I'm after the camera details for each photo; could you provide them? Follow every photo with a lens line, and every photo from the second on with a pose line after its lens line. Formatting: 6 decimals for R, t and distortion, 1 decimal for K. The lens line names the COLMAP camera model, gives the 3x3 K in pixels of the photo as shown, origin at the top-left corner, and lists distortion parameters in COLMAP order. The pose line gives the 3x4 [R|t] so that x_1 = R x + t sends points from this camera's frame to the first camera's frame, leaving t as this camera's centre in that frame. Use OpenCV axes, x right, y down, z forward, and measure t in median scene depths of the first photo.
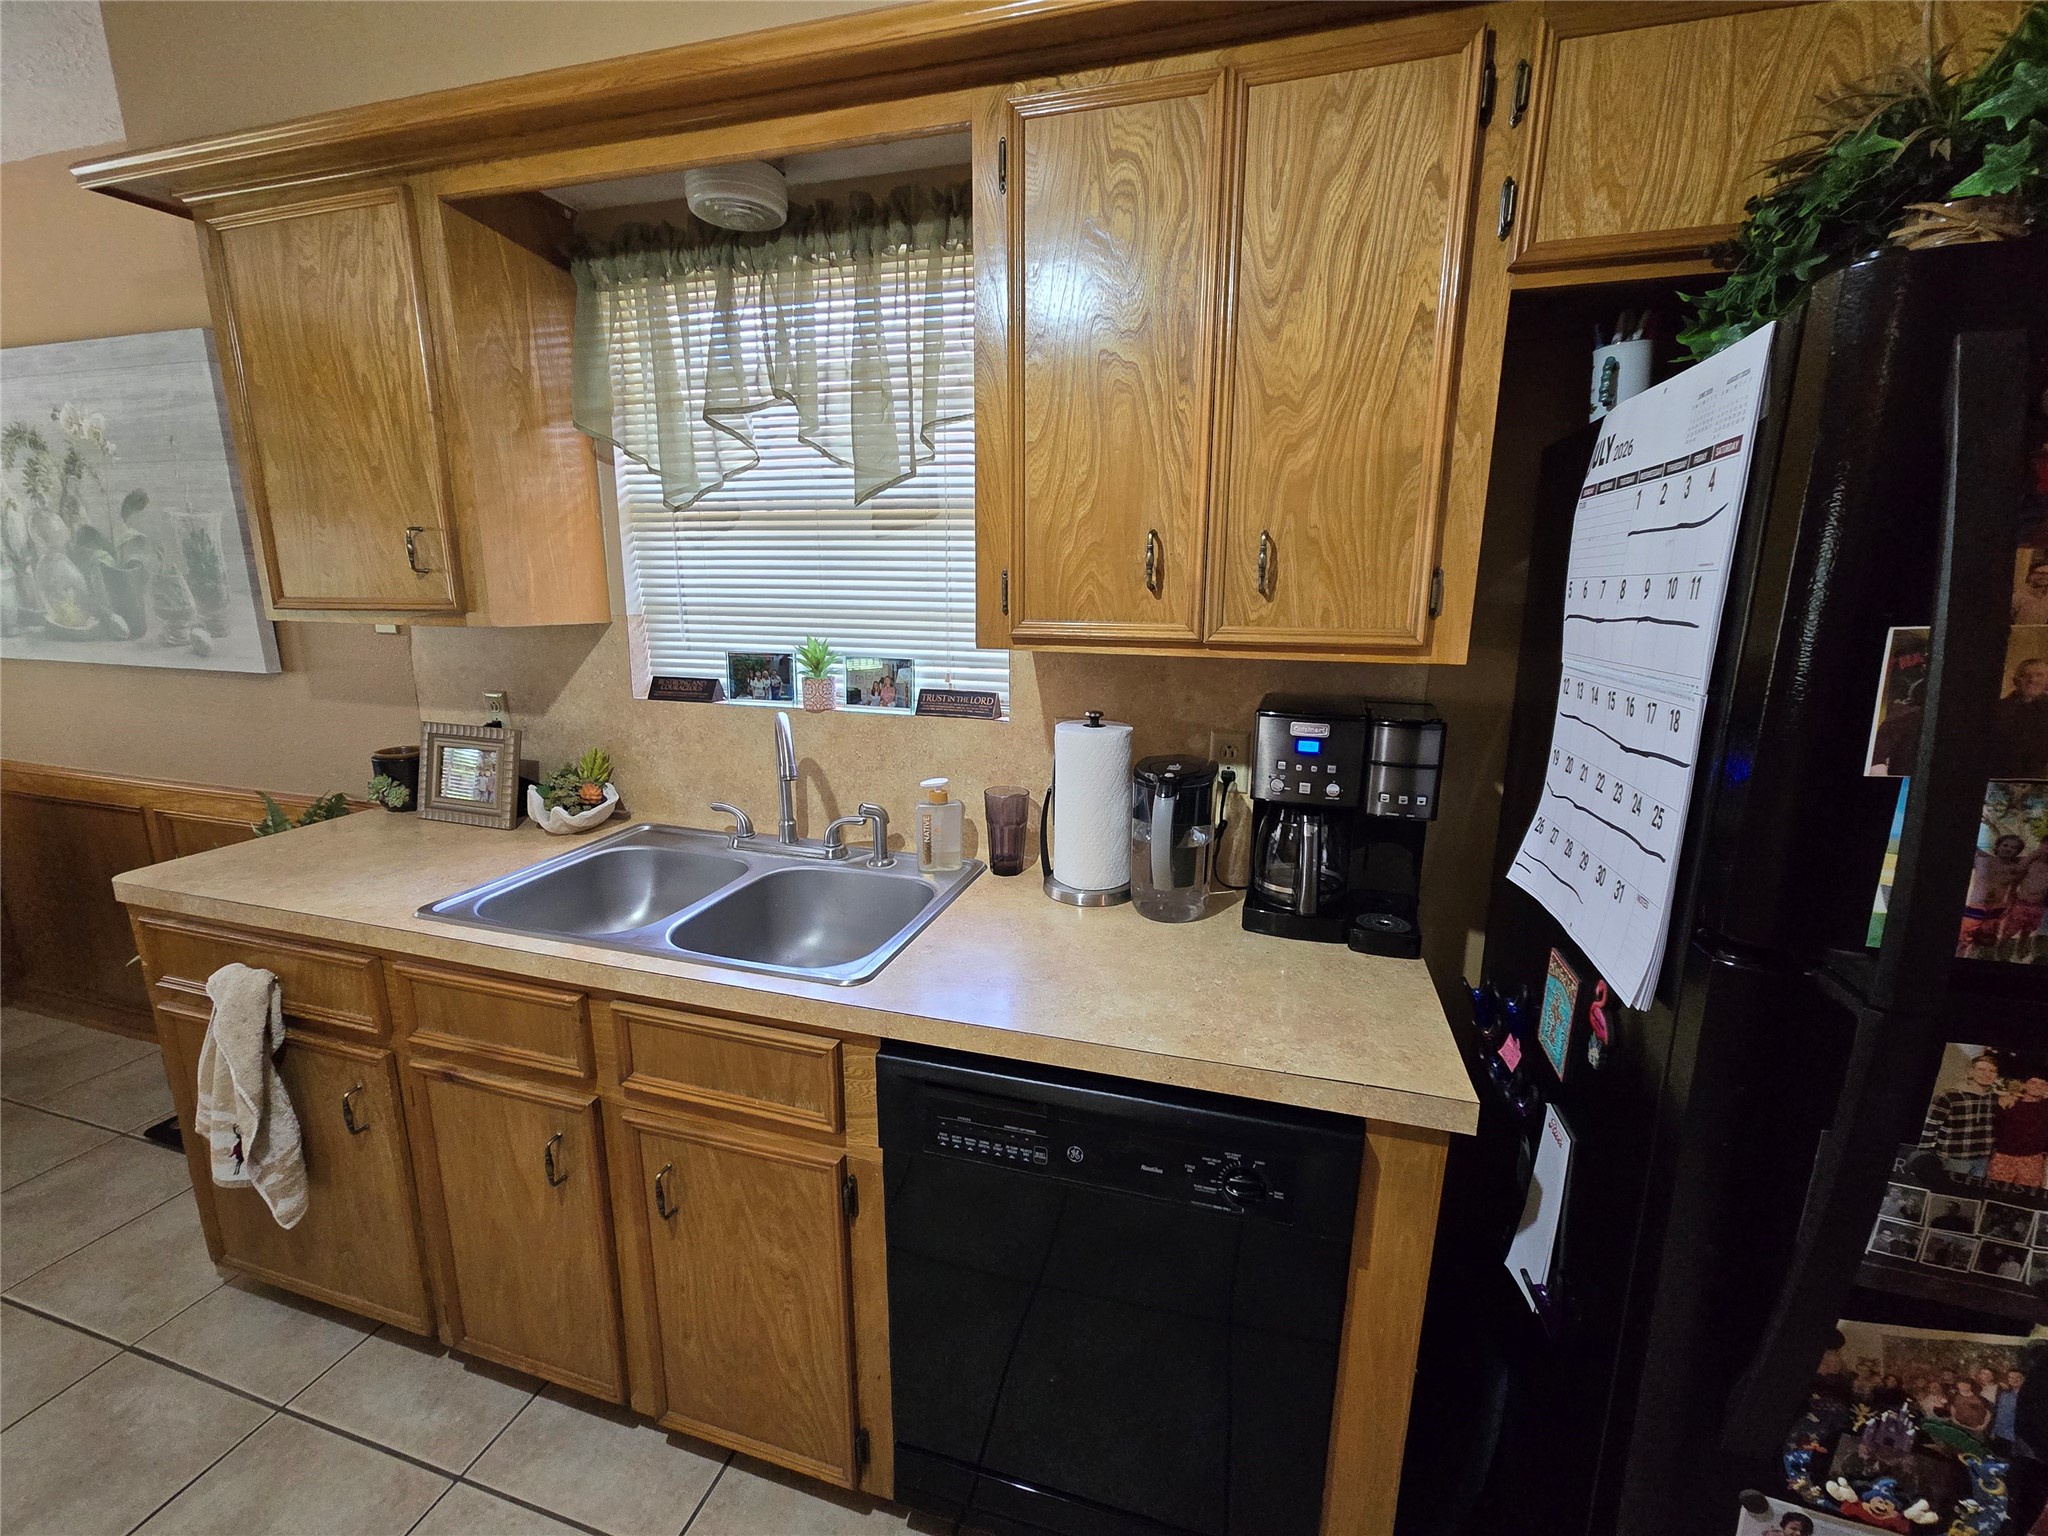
lens RADIAL K [[846.3, 0, 1025.4], [0, 846.3, 767.0], [0, 0, 1]] dist [0.001379, 0.001362]
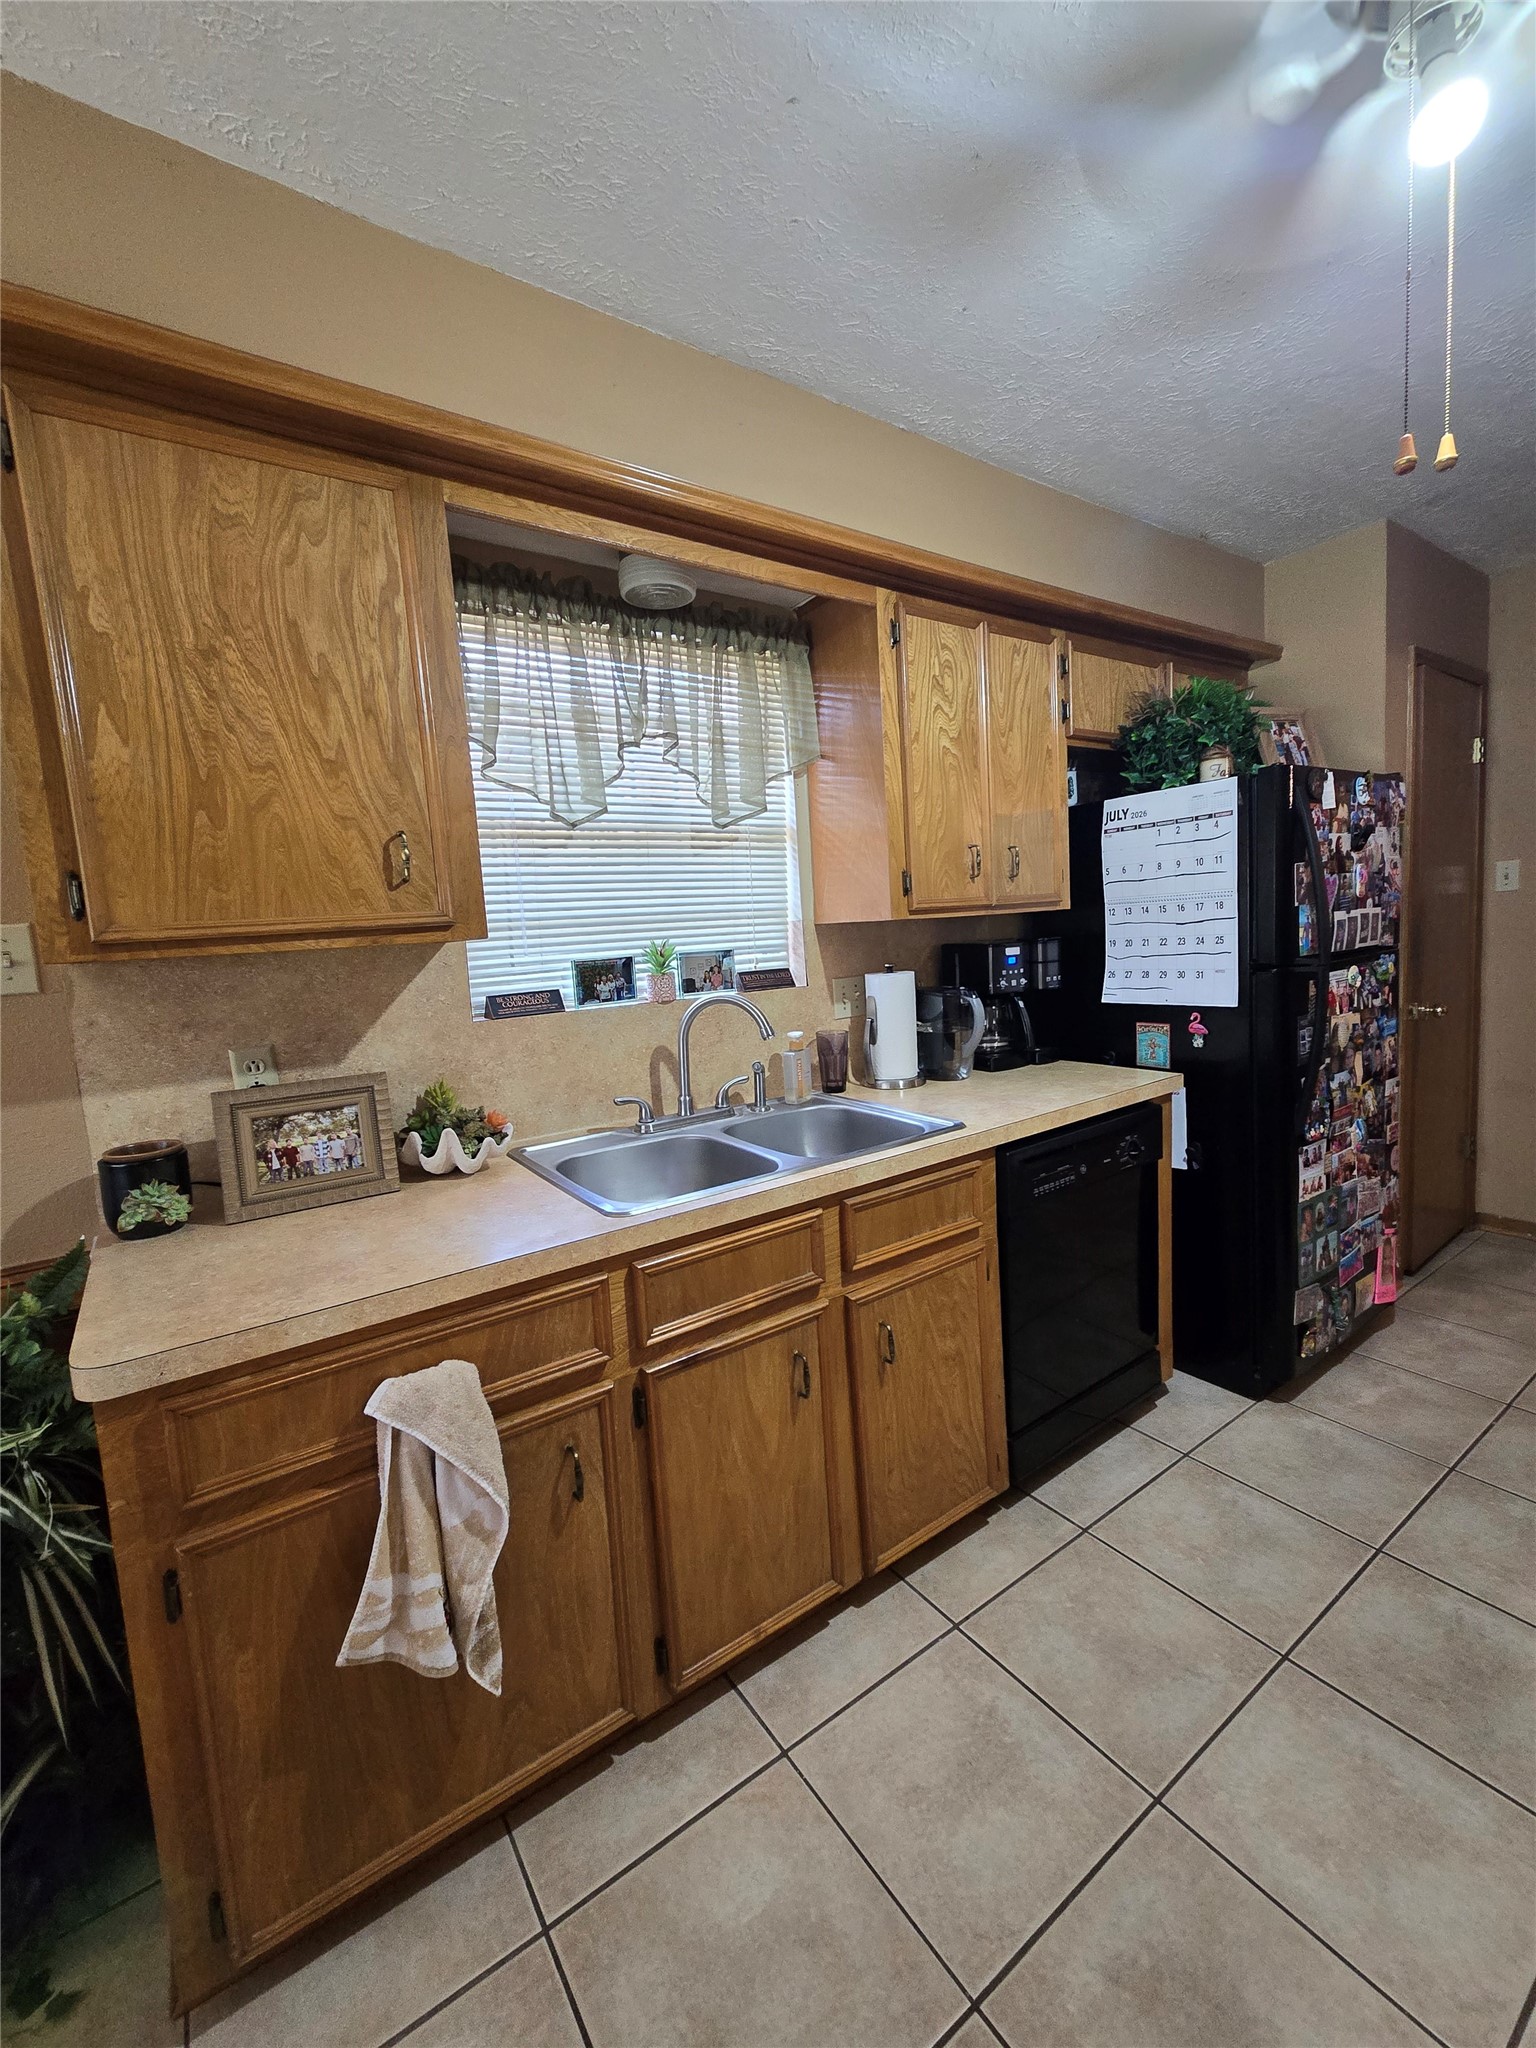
lens RADIAL K [[846.3, 0, 768.0], [0, 846.3, 1019.6], [0, 0, 1]] dist [0.001379, 0.001362]
pose [[0.618457, -0.131640, 0.774714, -1.184565], [0.230782, 0.972821, -0.018932, 0.011827], [-0.751166, 0.190499, 0.632029, 0.195342]]
